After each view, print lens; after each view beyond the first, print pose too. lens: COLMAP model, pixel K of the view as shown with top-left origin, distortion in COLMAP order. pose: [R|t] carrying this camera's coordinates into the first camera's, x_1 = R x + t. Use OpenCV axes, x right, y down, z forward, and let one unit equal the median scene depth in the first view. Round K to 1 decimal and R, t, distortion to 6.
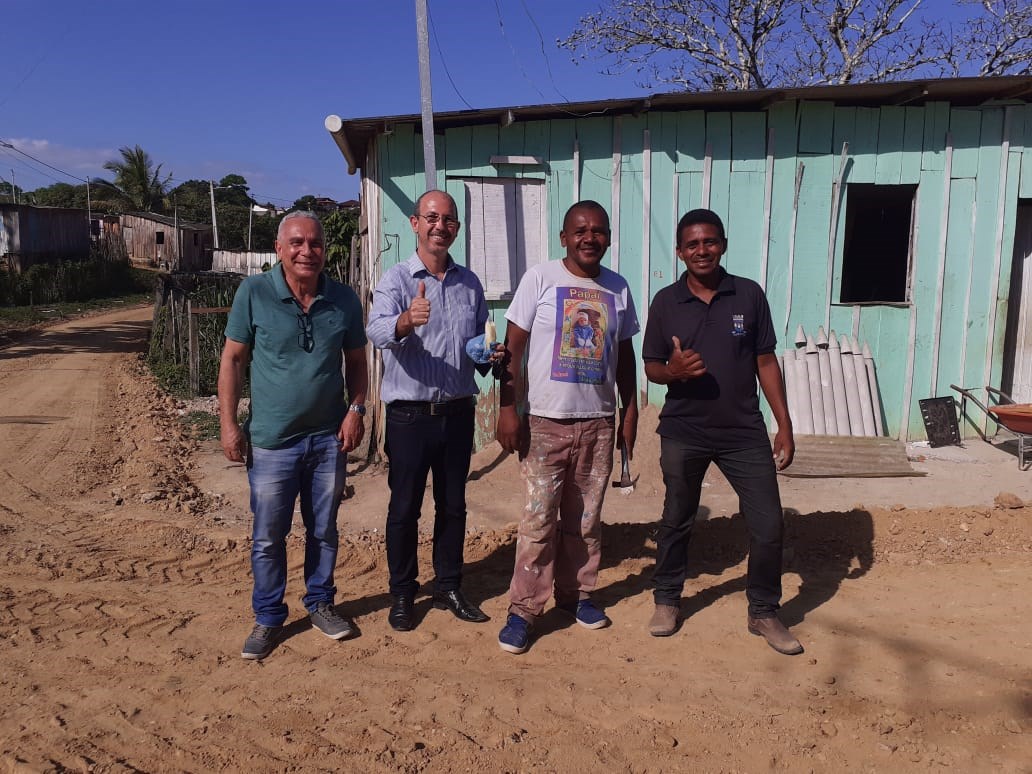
lens RADIAL K [[834.0, 0, 512.7], [0, 834.0, 387.6], [0, 0, 1]] dist [0.054171, -0.100408]
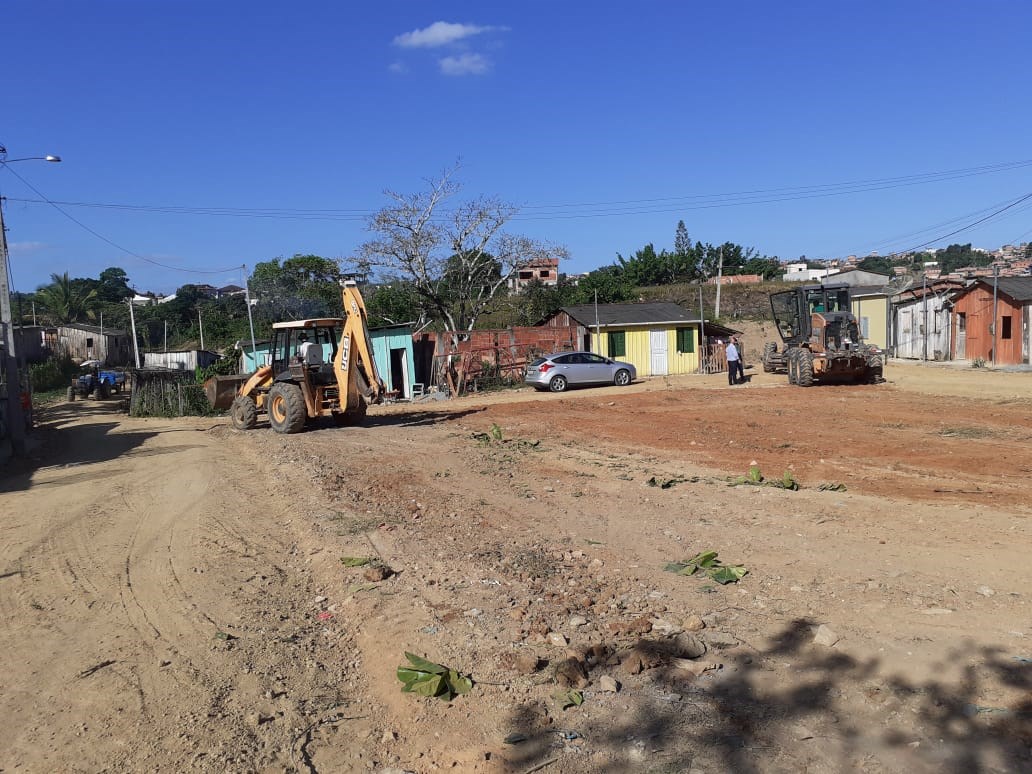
lens RADIAL K [[834.0, 0, 508.5], [0, 834.0, 389.3], [0, 0, 1]] dist [0.054171, -0.100408]
pose [[0.990145, -0.063840, 0.124645, 0.078852], [0.073181, 0.994727, -0.071857, 0.044884], [-0.119401, 0.080271, 0.989596, -0.425509]]
